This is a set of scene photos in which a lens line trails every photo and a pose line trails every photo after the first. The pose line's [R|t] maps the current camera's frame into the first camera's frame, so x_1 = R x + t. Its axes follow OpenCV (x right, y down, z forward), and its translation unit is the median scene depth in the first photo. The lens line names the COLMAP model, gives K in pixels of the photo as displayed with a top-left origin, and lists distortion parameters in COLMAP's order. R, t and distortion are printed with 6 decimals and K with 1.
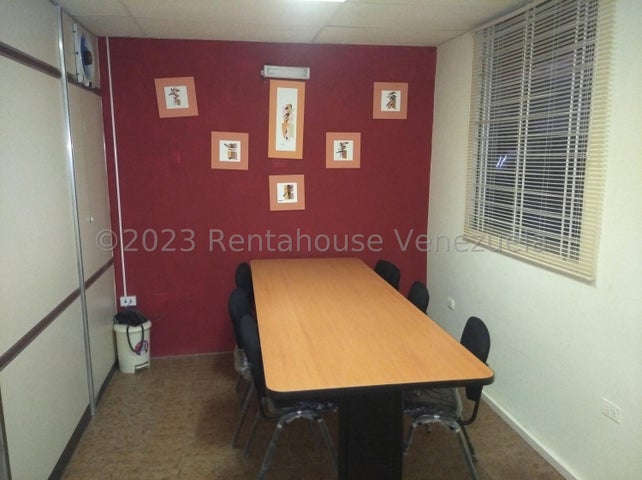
lens RADIAL K [[523.9, 0, 321.0], [0, 523.9, 240.0], [0, 0, 1]] dist [0.070394, -0.120860]
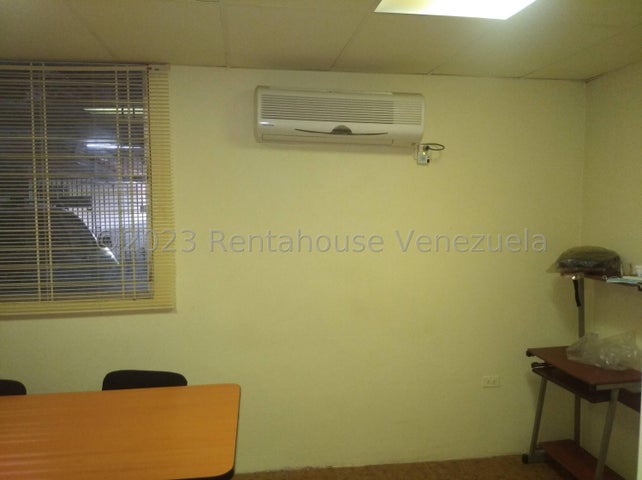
lens RADIAL K [[523.9, 0, 321.0], [0, 523.9, 240.0], [0, 0, 1]] dist [0.070394, -0.120860]
pose [[0.044800, -0.045147, 0.997975, -0.429663], [0.171989, 0.984411, 0.036812, -0.041616], [-0.984080, 0.169992, 0.051867, 0.329622]]
